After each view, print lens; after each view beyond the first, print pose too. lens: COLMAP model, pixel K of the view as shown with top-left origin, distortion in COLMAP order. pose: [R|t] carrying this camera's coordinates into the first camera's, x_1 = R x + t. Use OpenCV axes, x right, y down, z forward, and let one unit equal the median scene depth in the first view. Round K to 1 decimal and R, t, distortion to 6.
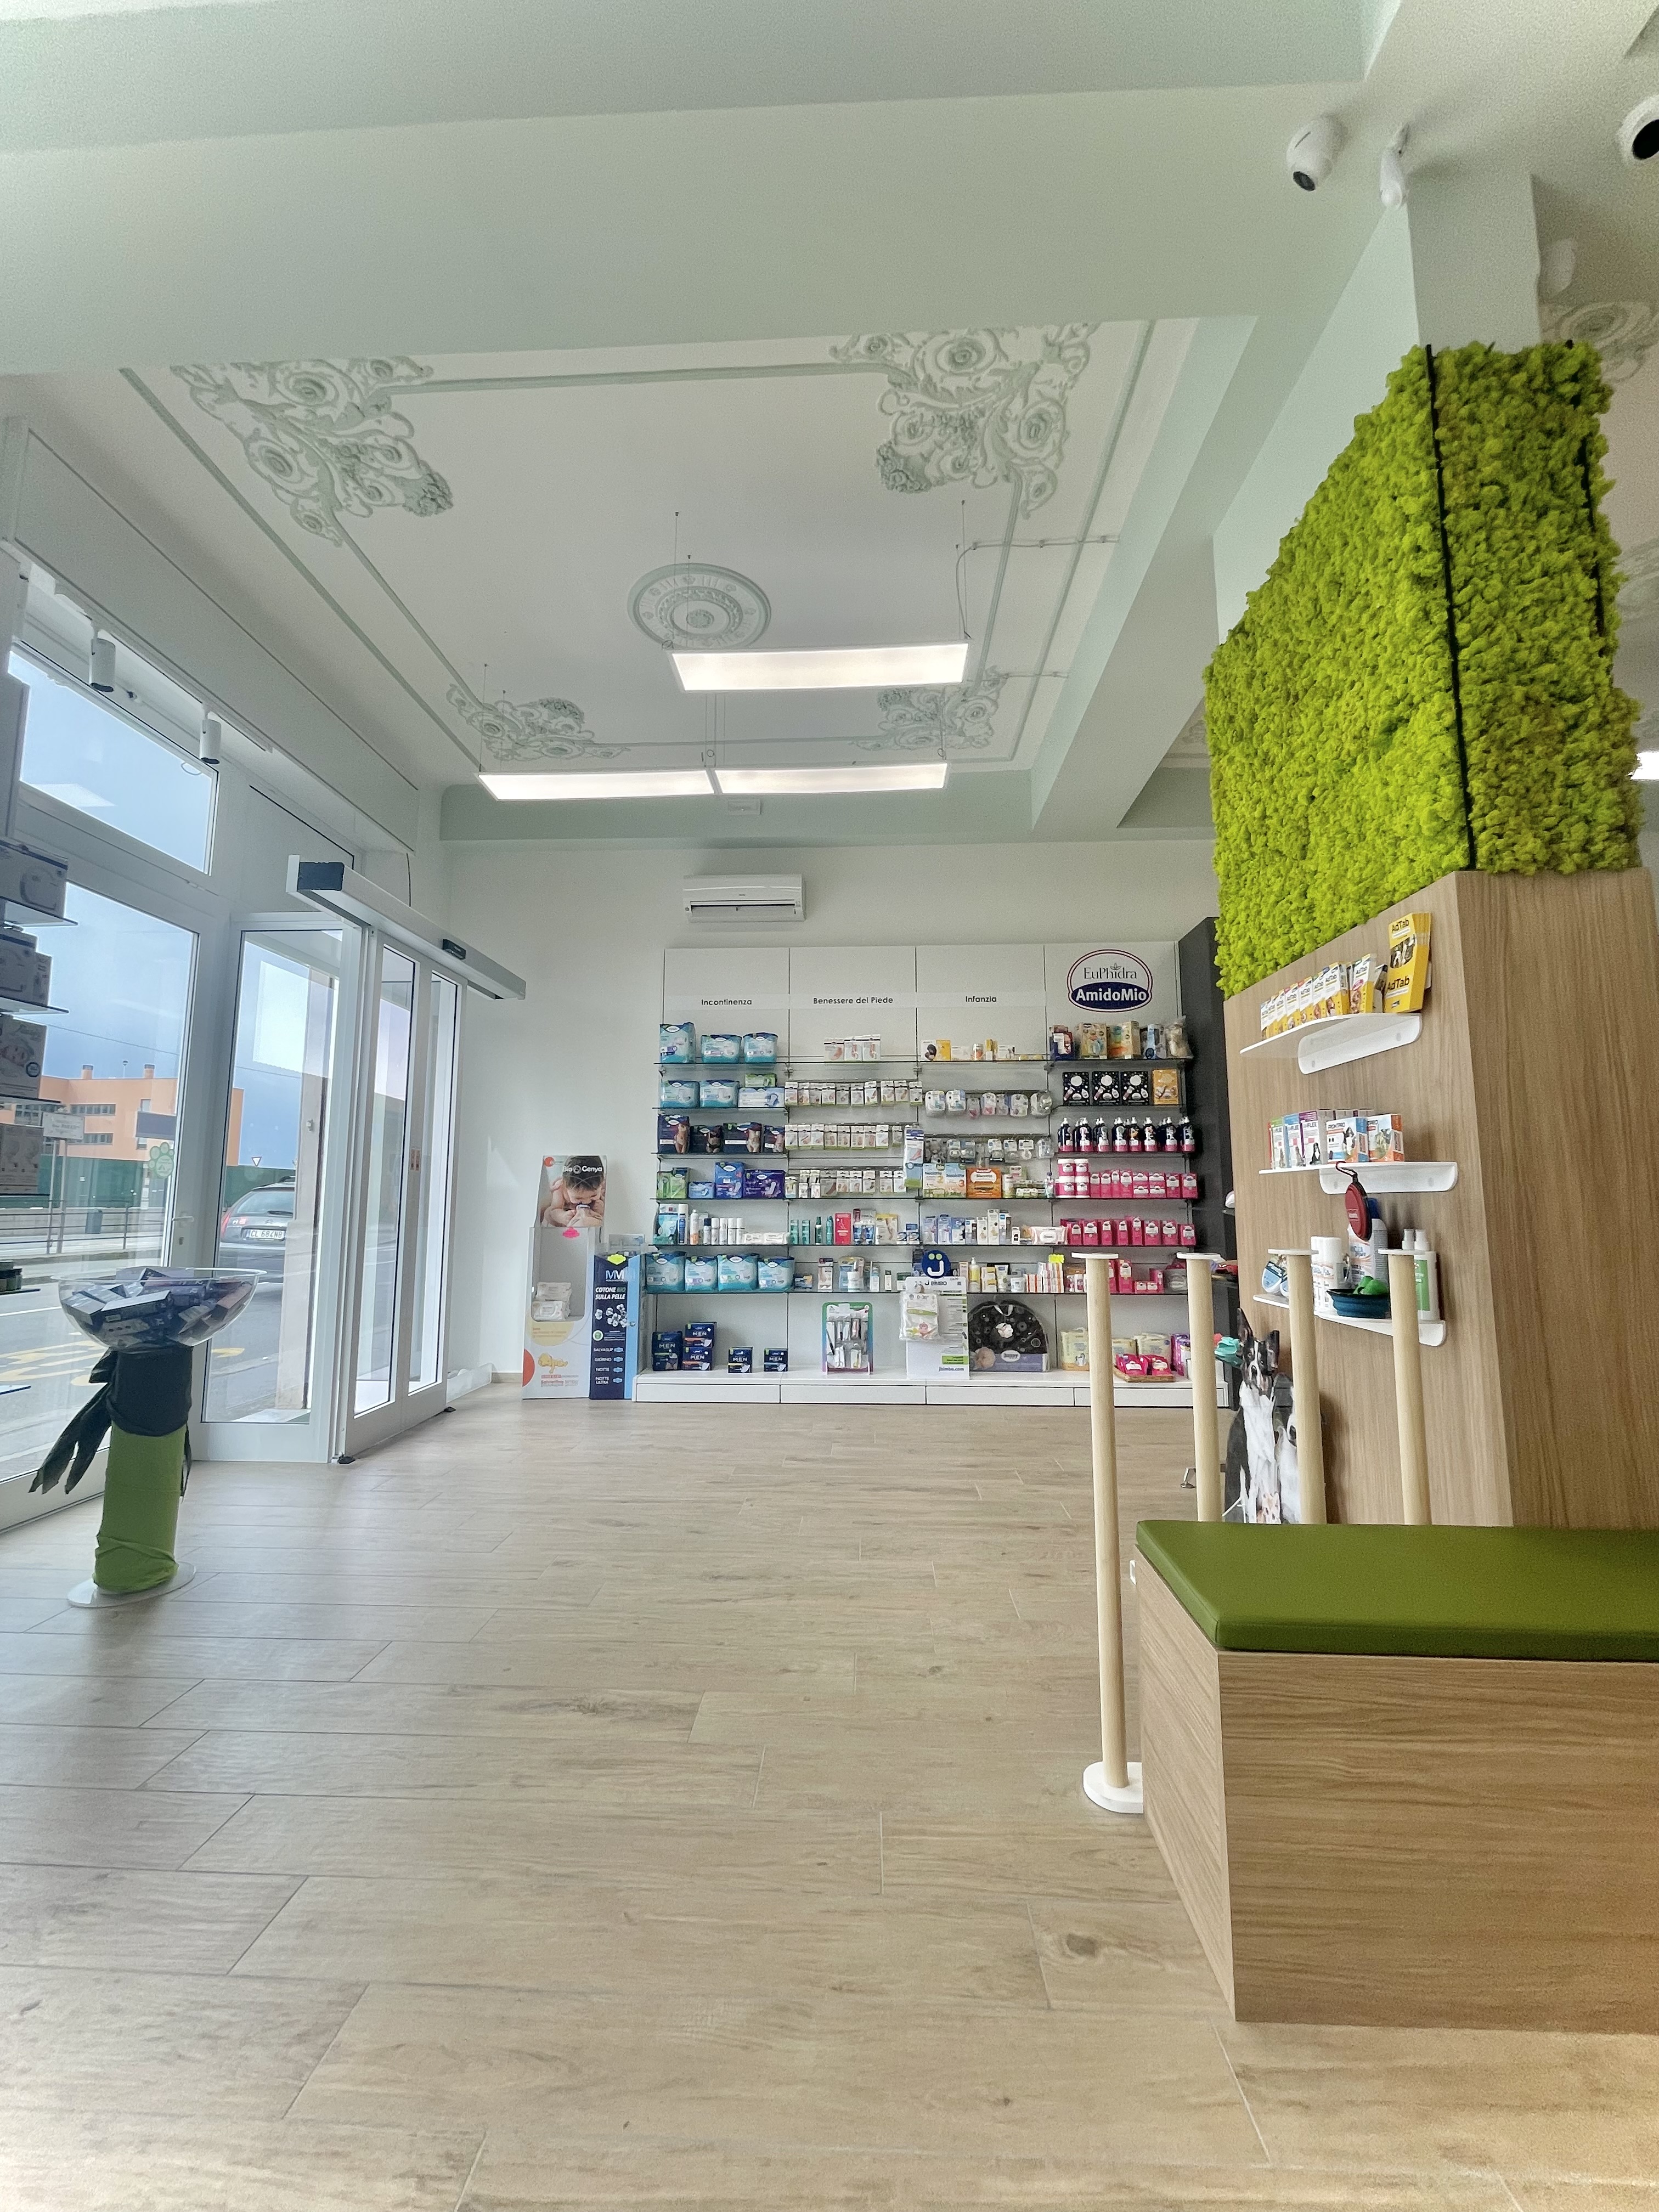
lens RADIAL K [[892.8, 0, 828.1], [0, 892.8, 1099.6], [0, 0, 1]] dist [-0.003945, 0.000576]
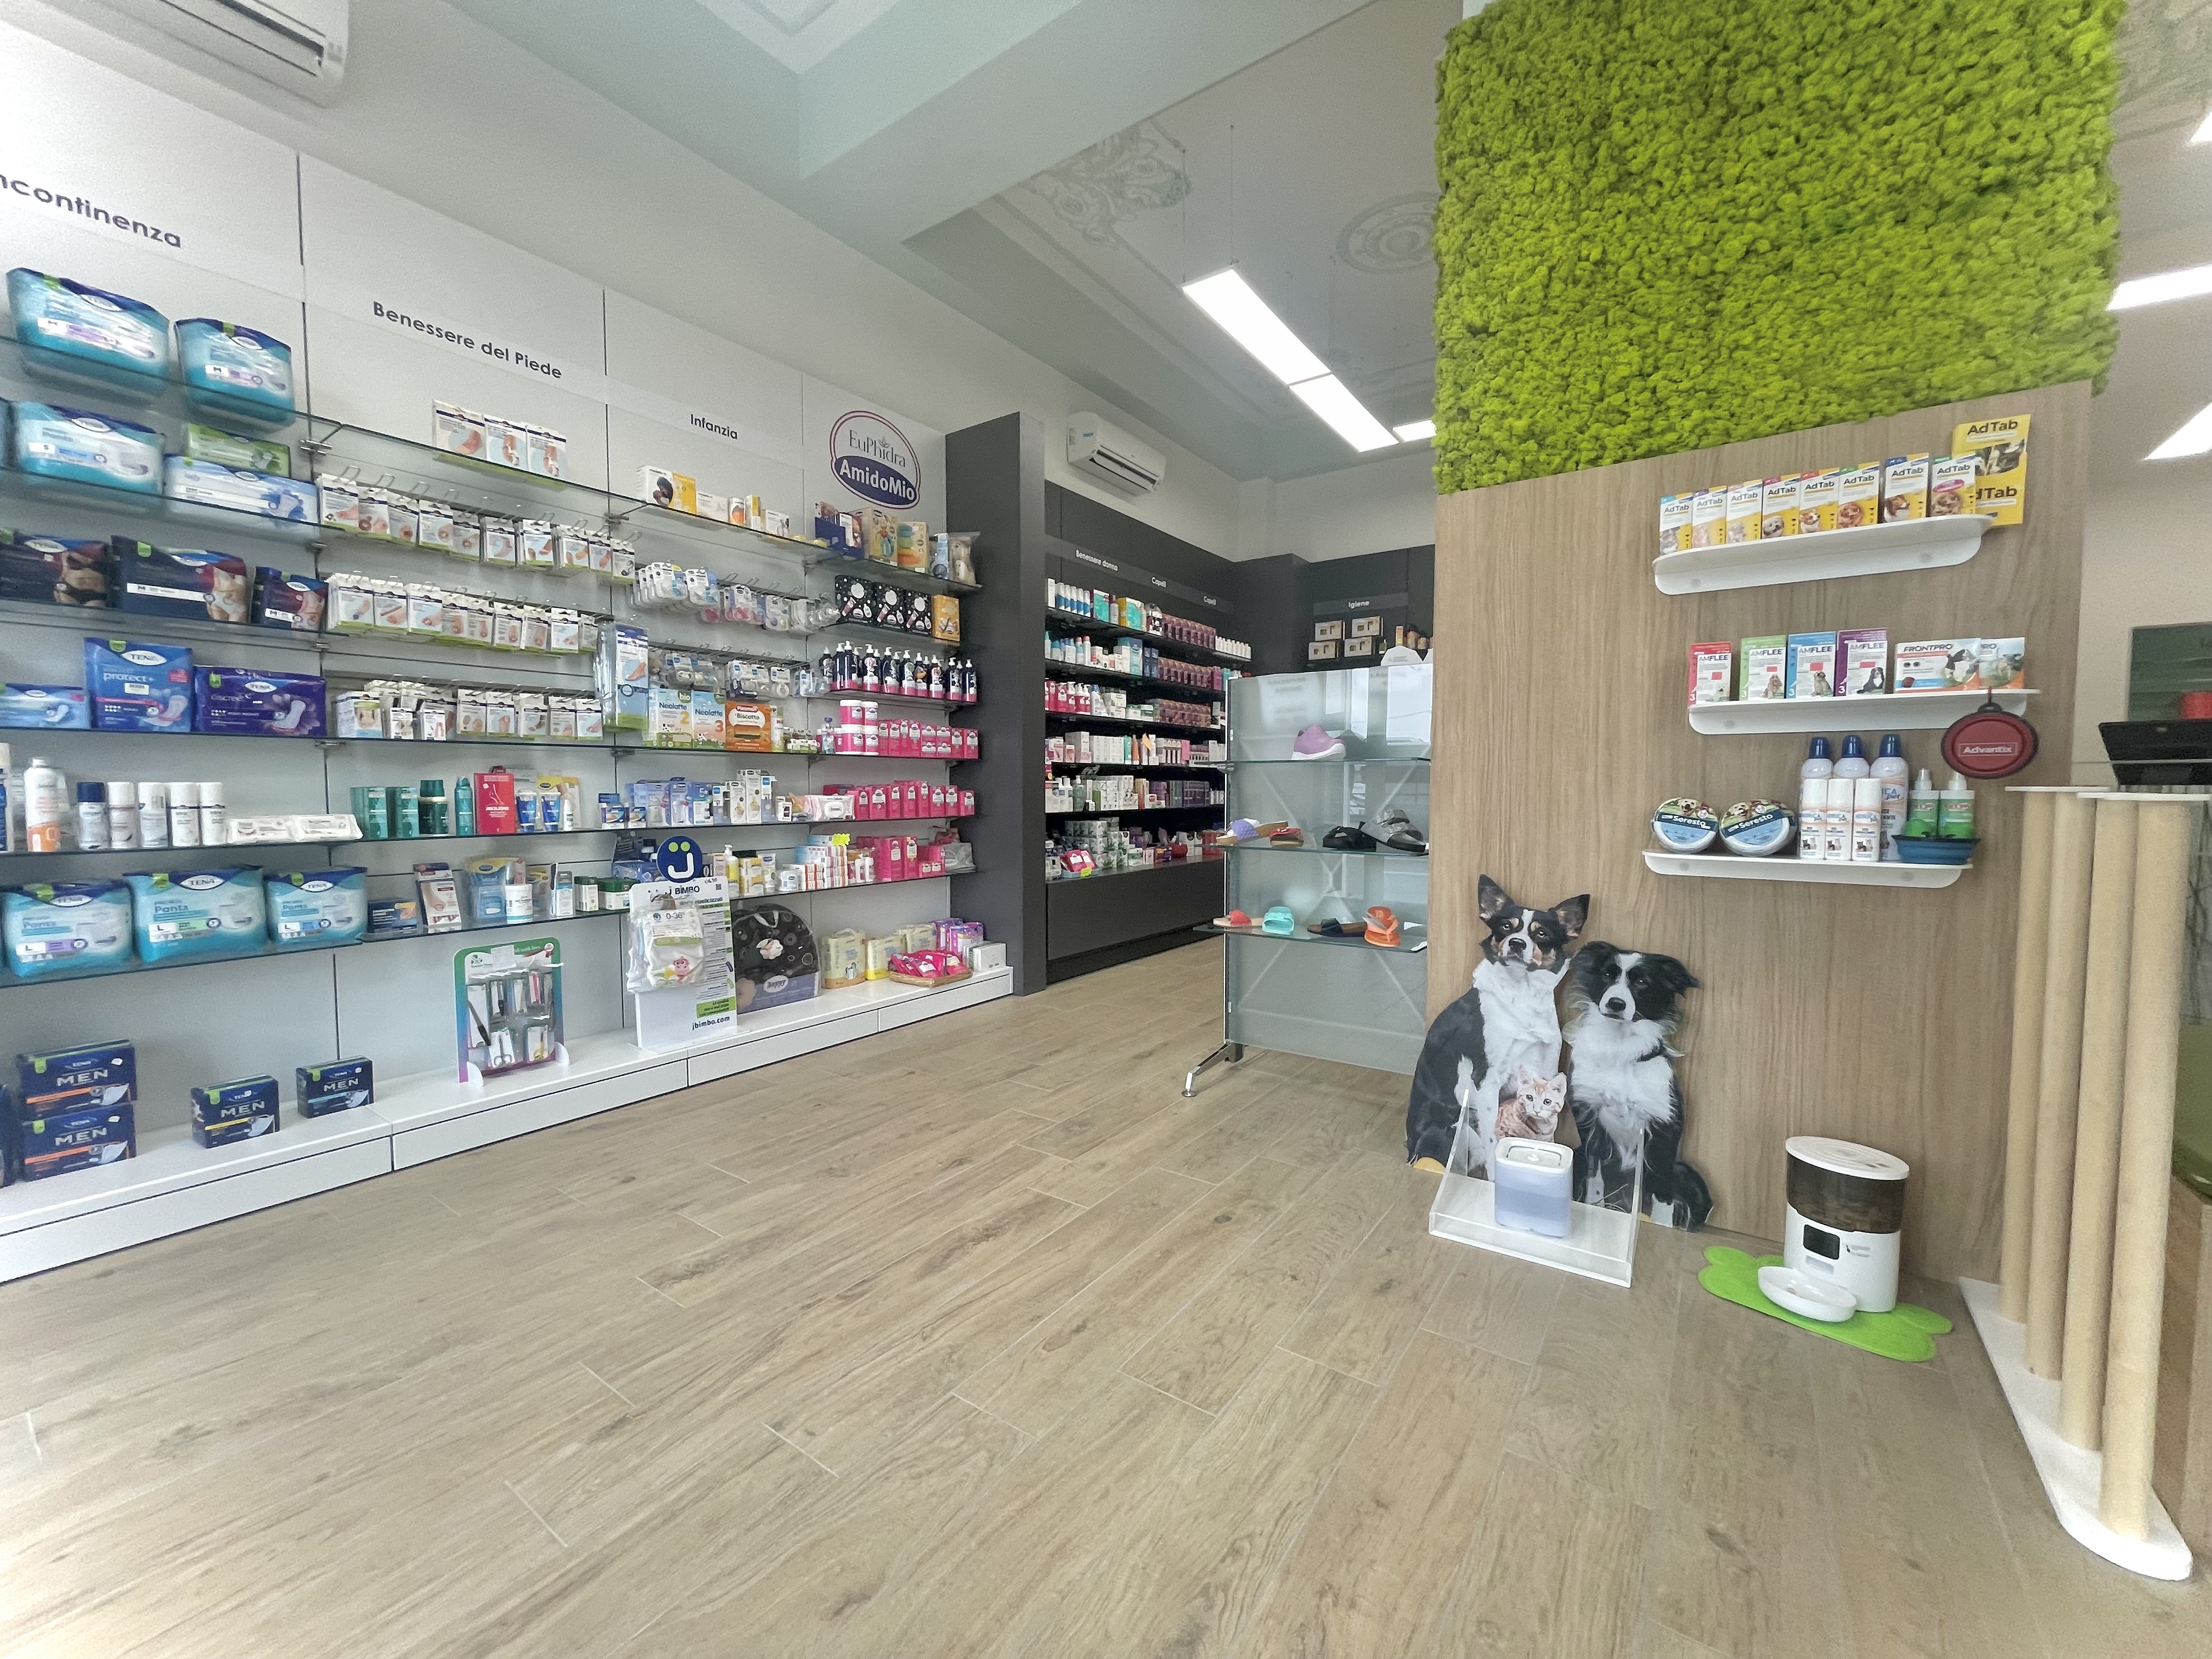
lens RADIAL K [[892.8, 0, 1096.4], [0, 892.8, 834.7], [0, 0, 1]] dist [-0.003945, 0.000576]
pose [[0.546871, -0.044500, 0.836033, -0.341761], [-0.098673, 0.988201, 0.117144, 0.107322], [-0.831382, -0.146557, 0.536028, 0.682946]]
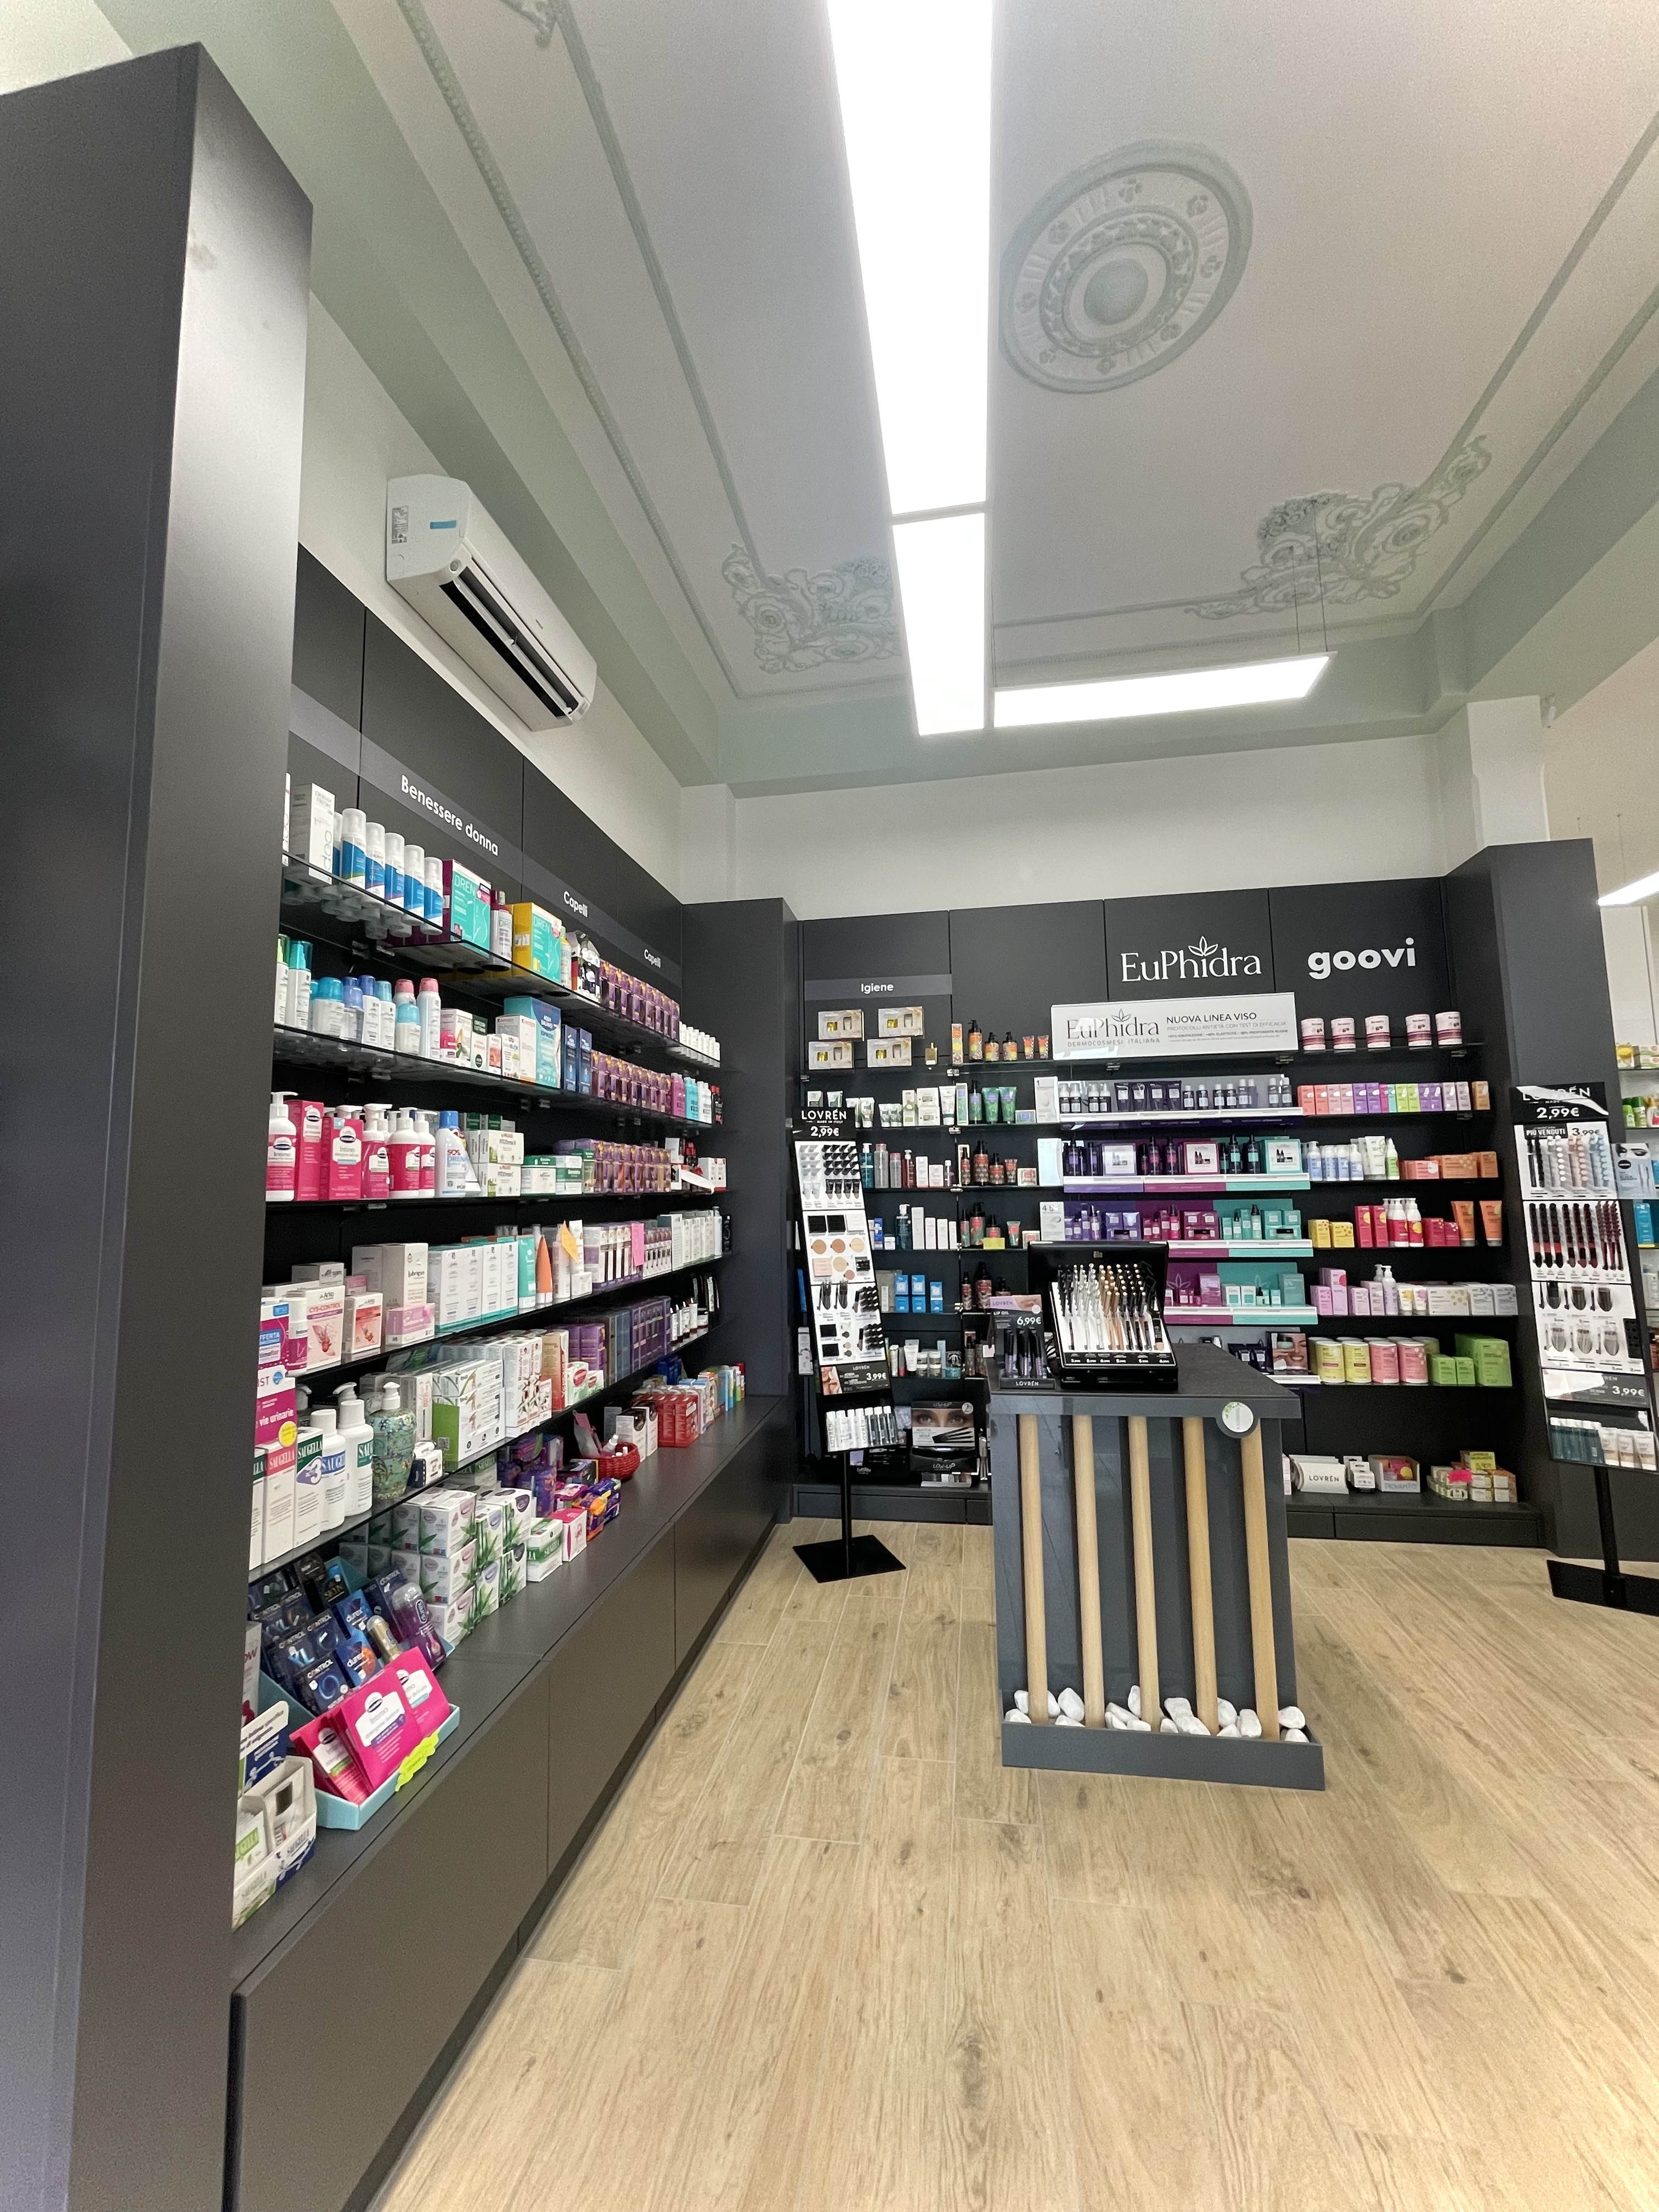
lens RADIAL K [[892.8, 0, 829.4], [0, 892.8, 1096.1], [0, 0, 1]] dist [-0.003945, 0.000576]
pose [[0.119906, 0.102103, 0.987521, 0.406336], [-0.097970, 0.991059, -0.090573, 0.051867], [-0.987939, -0.085887, 0.128837, 1.224335]]
